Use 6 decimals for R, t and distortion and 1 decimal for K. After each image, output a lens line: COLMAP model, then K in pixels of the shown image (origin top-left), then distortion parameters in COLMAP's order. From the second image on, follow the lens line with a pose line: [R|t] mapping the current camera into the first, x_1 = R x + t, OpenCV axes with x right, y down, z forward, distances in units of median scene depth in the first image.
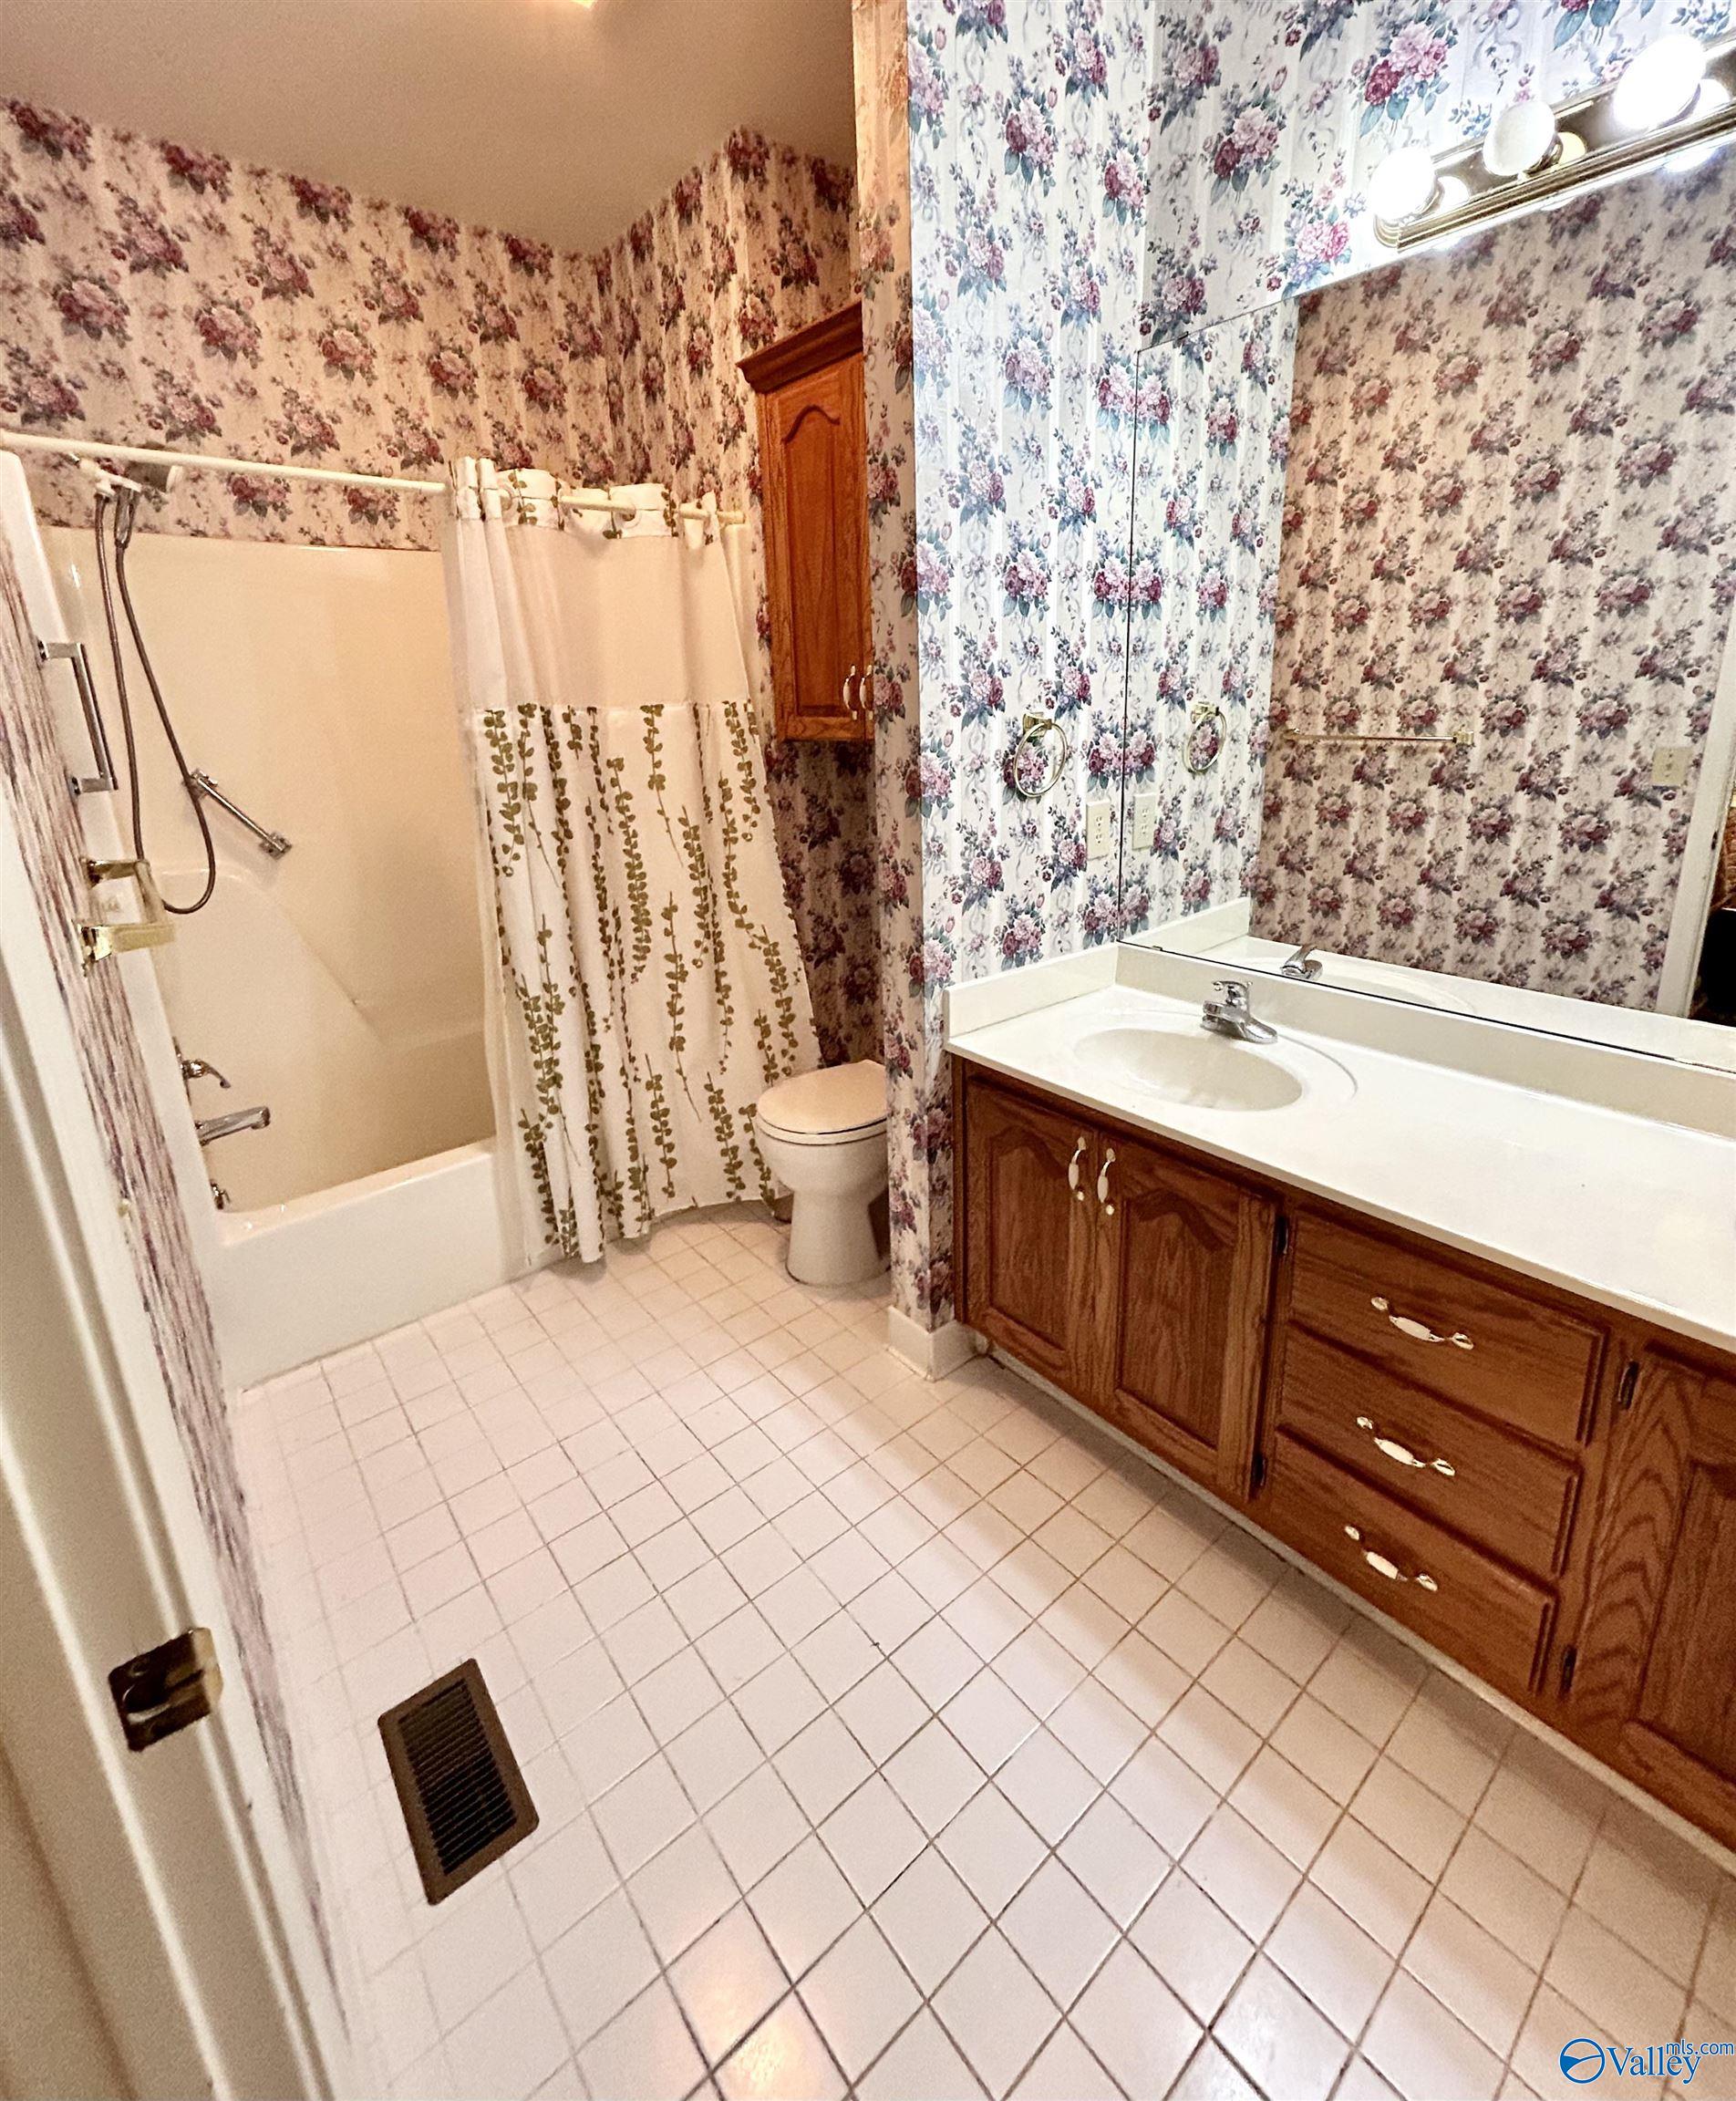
lens RADIAL K [[936.9, 0, 859.3], [0, 936.9, 942.7], [0, 0, 1]] dist [0.003516, -0.000714]
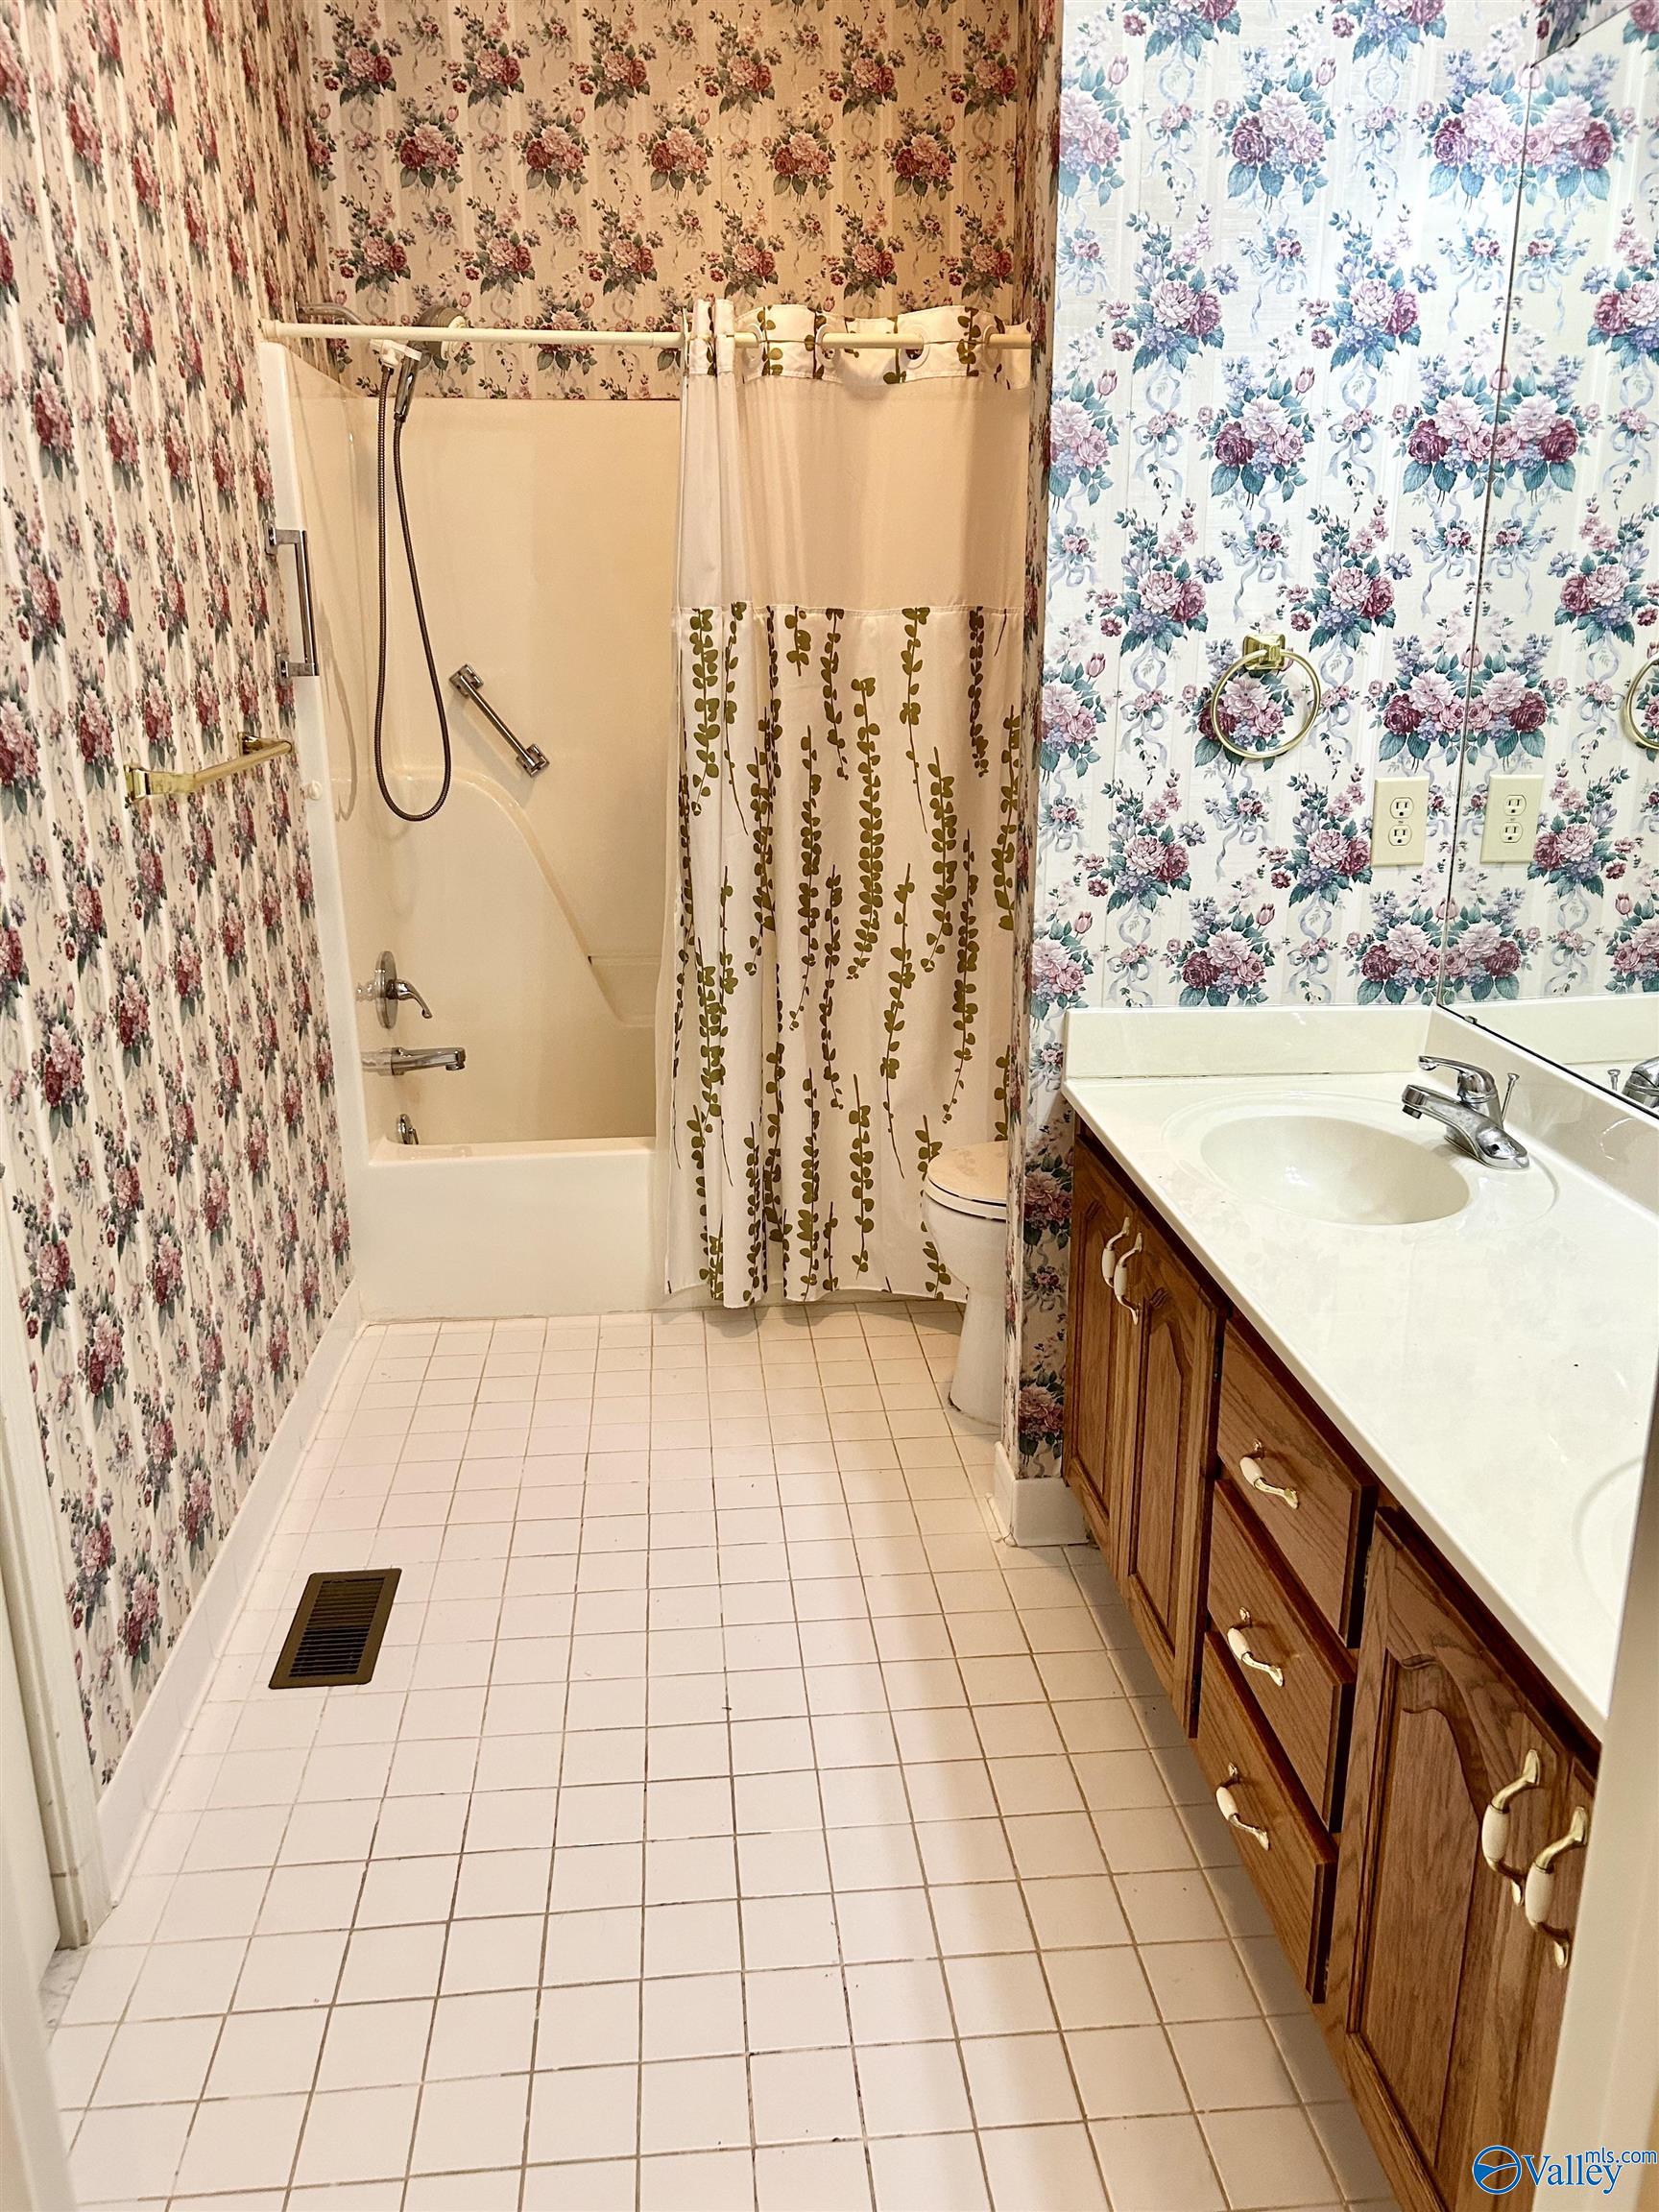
lens RADIAL K [[1667.9, 0, 827.2], [0, 1667.9, 1119.2], [0, 0, 1]] dist [0.041383, -0.033408]
pose [[0.833633, 0.188912, -0.519007, 0.525916], [-0.163553, 0.981976, 0.094727, 0.033629], [0.527547, 0.005917, 0.849505, -0.182314]]
